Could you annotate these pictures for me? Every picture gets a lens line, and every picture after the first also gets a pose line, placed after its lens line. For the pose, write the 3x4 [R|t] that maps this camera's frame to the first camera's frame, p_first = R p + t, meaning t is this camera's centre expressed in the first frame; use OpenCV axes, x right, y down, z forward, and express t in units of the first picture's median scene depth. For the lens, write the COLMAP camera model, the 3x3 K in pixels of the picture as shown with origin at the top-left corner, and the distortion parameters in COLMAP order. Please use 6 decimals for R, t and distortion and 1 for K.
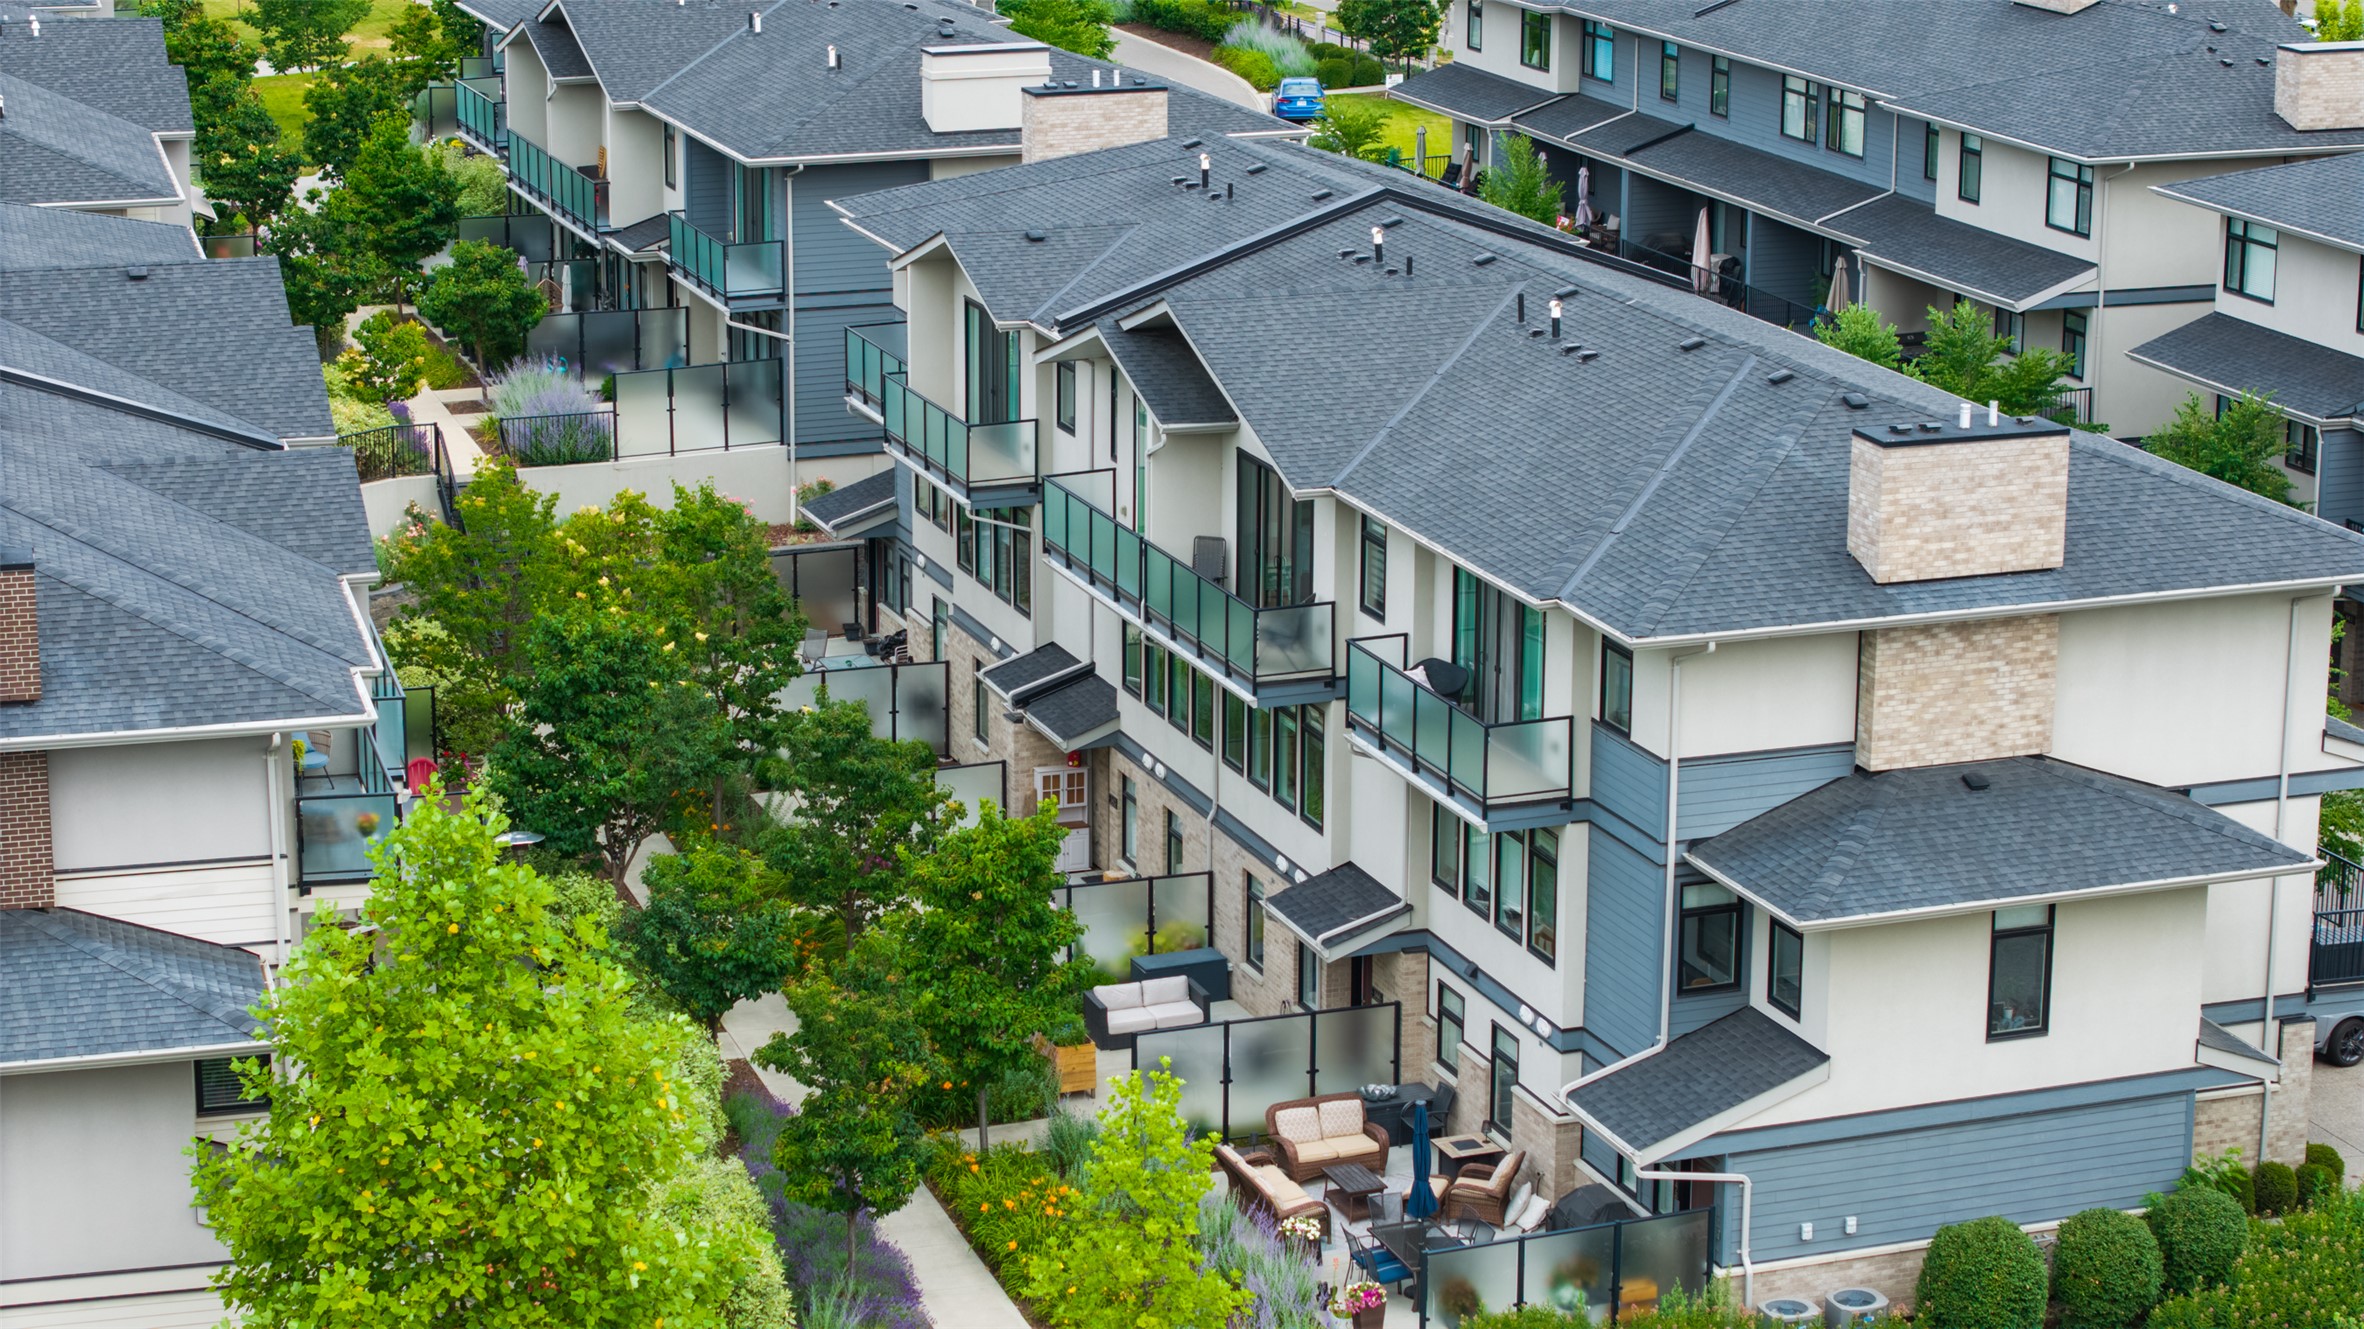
lens RADIAL K [[4746.9, 0, 1182.0], [0, 4746.9, 664.5], [0, 0, 1]] dist [-0.120872, -0.136178]
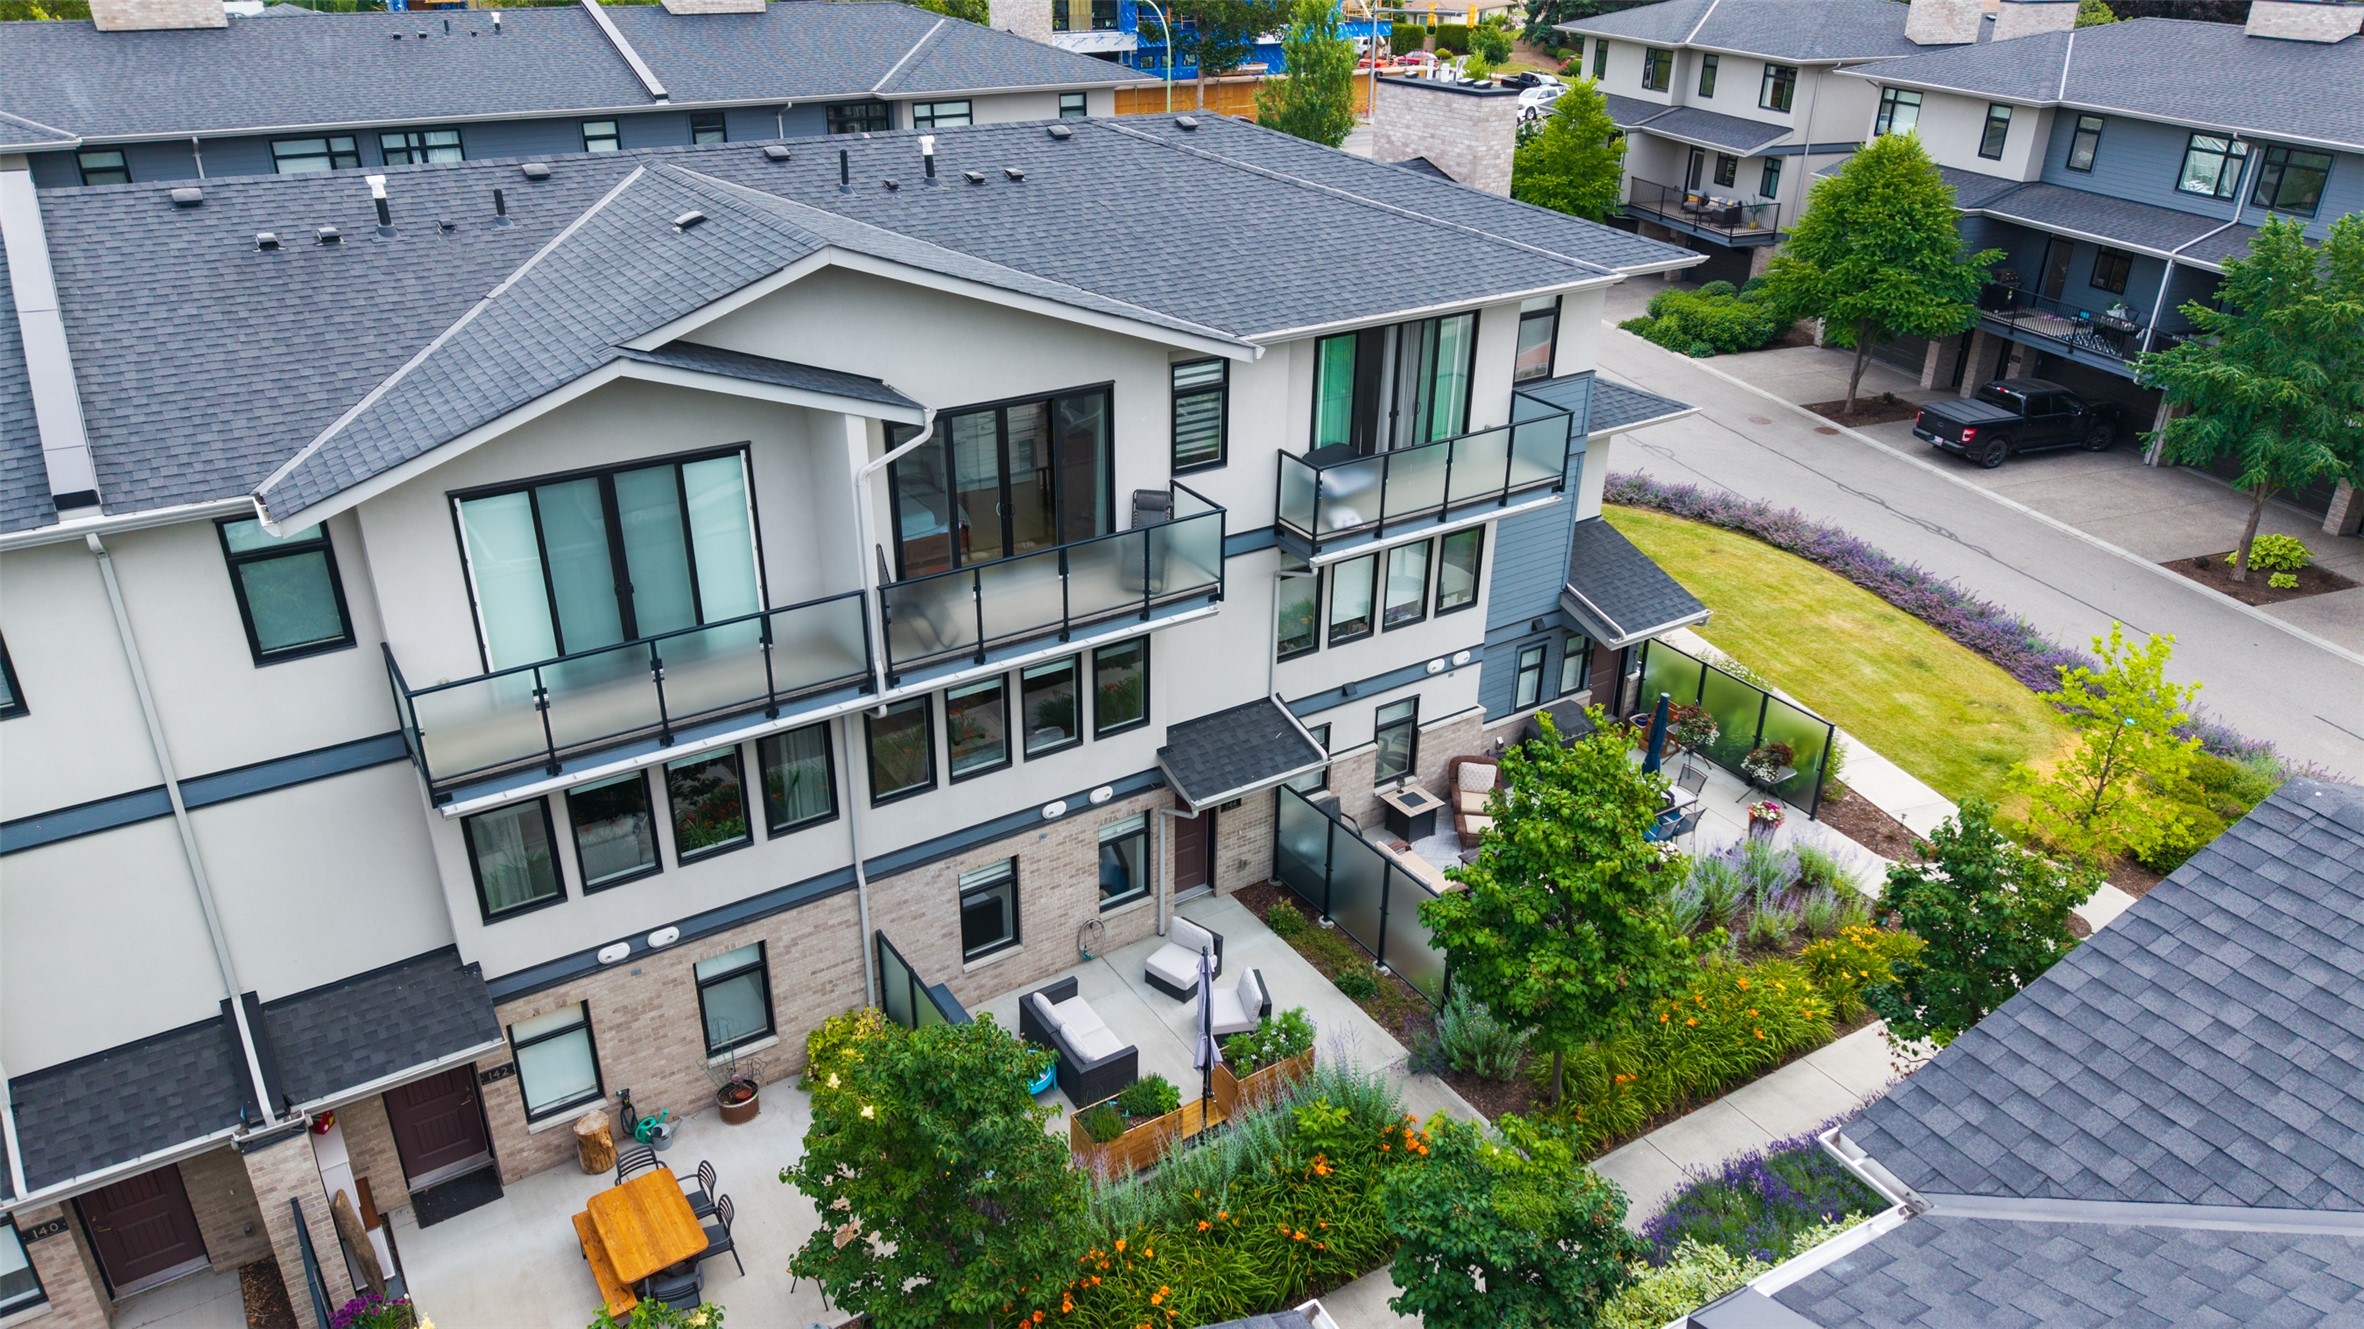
lens RADIAL K [[1565.1, 0, 1179.6], [0, 1565.1, 647.6], [0, 0, 1]] dist [0.125631, -0.188932]
pose [[-0.226791, -0.428999, 0.874371, -0.260568], [0.235424, 0.846994, 0.476631, -0.136637], [-0.945061, 0.313944, -0.091094, 1.083858]]
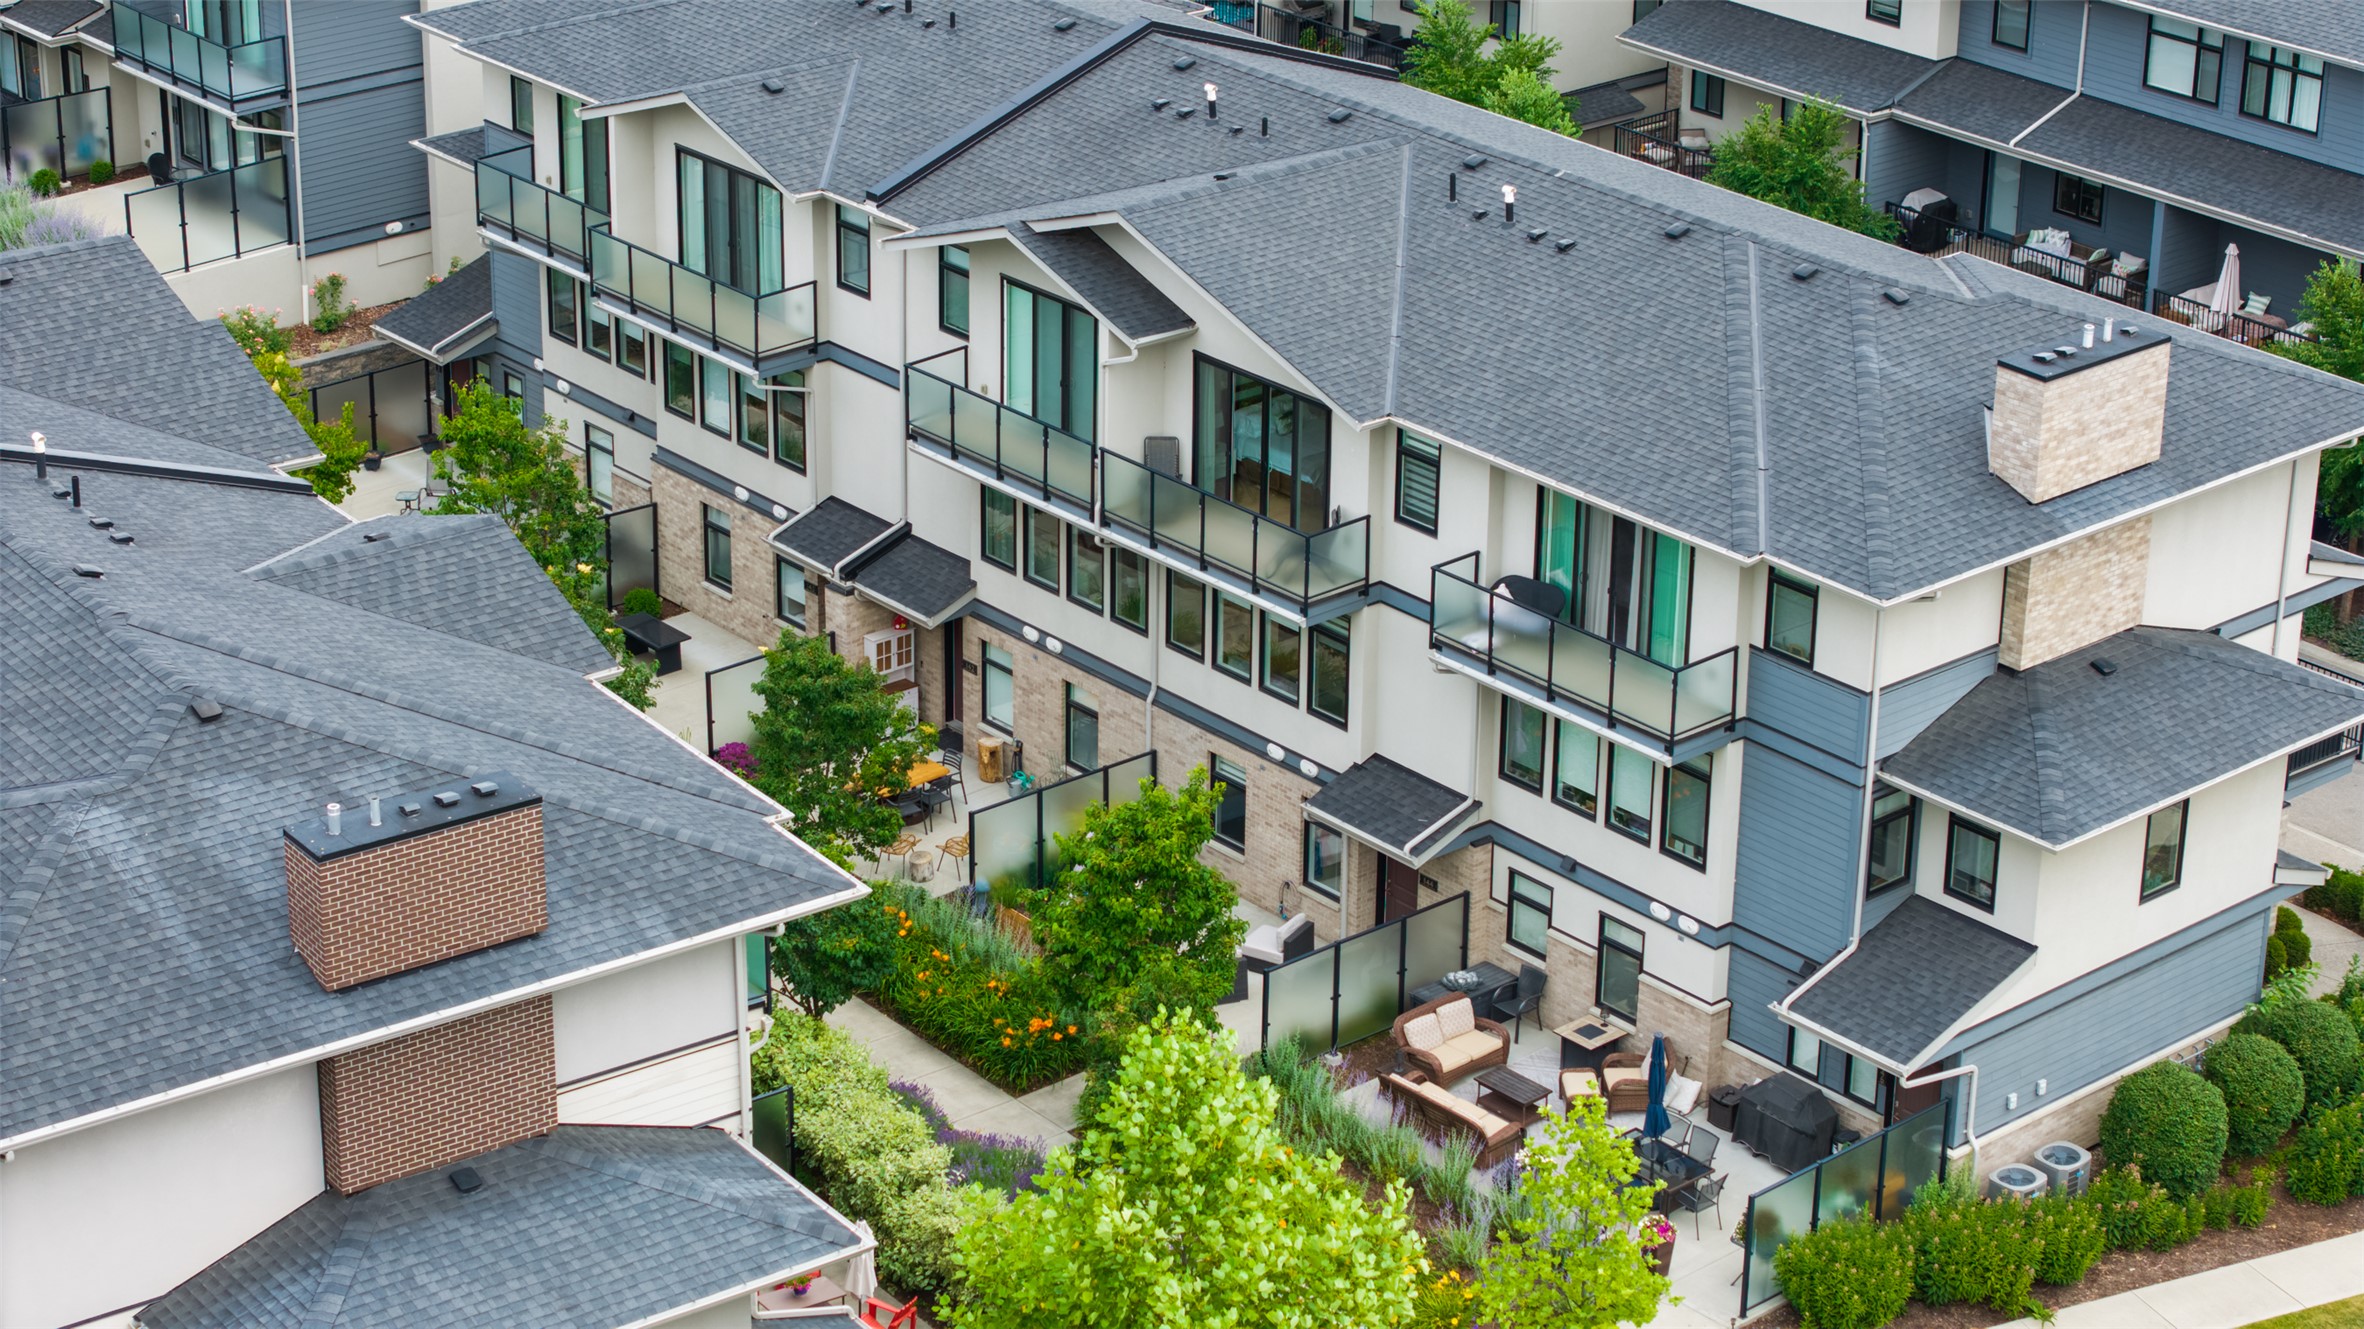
lens RADIAL K [[4746.9, 0, 1182.0], [0, 4746.9, 664.5], [0, 0, 1]] dist [-0.120872, -0.136178]
pose [[0.935687, -0.134197, 0.326315, -0.358953], [0.081717, 0.982123, 0.169578, -0.165496], [-0.343238, -0.132006, 0.929926, 0.062040]]
